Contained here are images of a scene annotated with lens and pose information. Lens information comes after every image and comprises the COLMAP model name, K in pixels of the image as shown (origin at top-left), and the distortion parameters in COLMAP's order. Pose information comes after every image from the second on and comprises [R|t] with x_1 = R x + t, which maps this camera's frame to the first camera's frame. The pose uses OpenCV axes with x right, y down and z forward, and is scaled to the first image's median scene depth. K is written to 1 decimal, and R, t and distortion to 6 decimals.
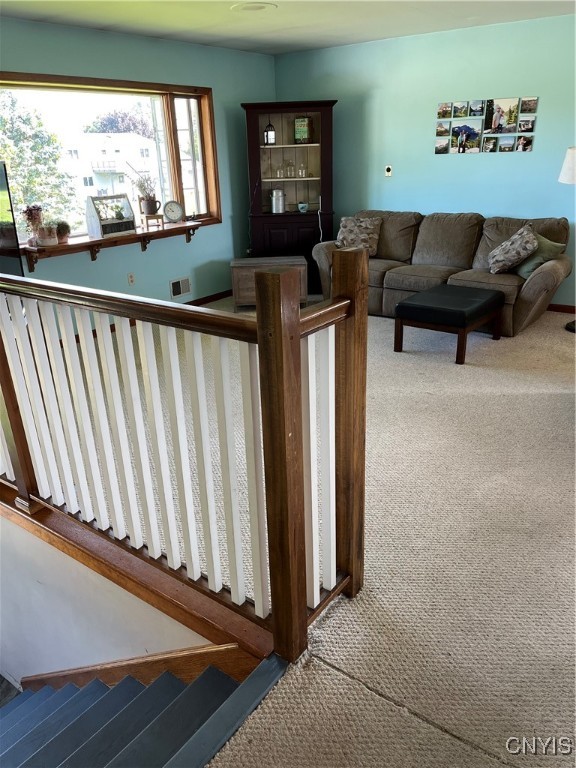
lens RADIAL K [[587.0, 0, 288.0], [0, 587.0, 384.0], [0, 0, 1]] dist [0.042674, -0.006955]
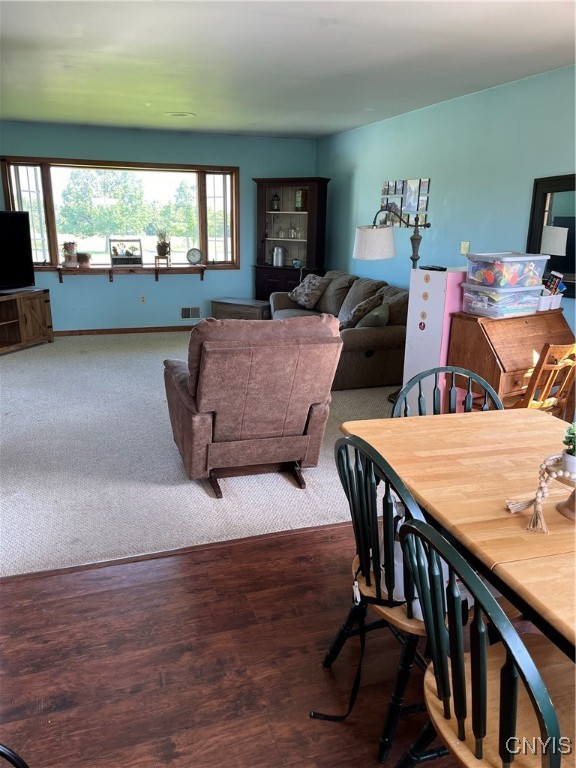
lens RADIAL K [[587.0, 0, 288.0], [0, 587.0, 384.0], [0, 0, 1]] dist [0.042674, -0.006955]
pose [[0.830755, 0.196847, -0.520671, 0.723753], [-0.245734, 0.968996, -0.025737, -0.033287], [0.499461, 0.149328, 0.853369, 0.024649]]
